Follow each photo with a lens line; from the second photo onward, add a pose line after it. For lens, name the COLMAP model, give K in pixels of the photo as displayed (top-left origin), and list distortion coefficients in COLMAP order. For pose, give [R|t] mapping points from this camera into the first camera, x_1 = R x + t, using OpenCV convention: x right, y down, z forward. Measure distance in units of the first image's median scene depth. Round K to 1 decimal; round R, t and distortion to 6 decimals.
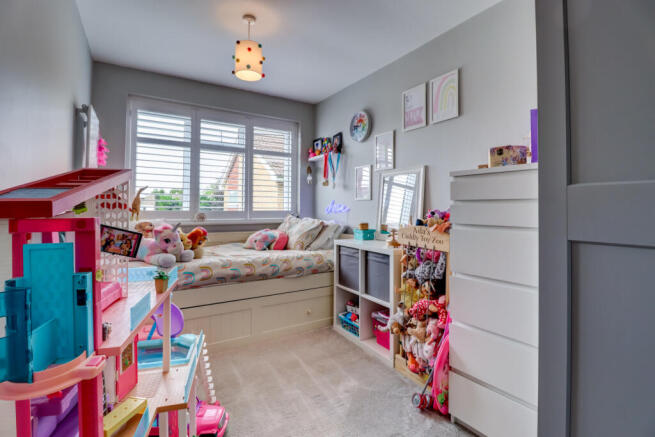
lens RADIAL K [[312.3, 0, 327.9], [0, 312.3, 214.2], [0, 0, 1]] dist [-0.004581, -0.000769]
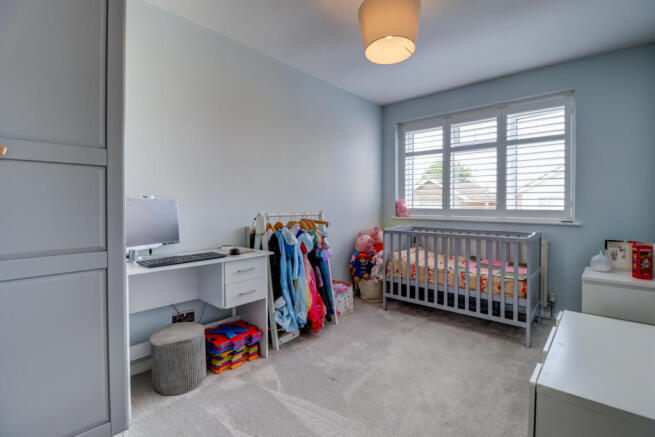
lens RADIAL K [[312.3, 0, 328.6], [0, 312.3, 214.5], [0, 0, 1]] dist [-0.004581, -0.000769]
pose [[0.290896, 0.016654, -0.956610, 0.475251], [-0.016883, 0.999782, 0.012272, 0.001498], [0.956606, 0.012581, 0.291114, 0.251720]]
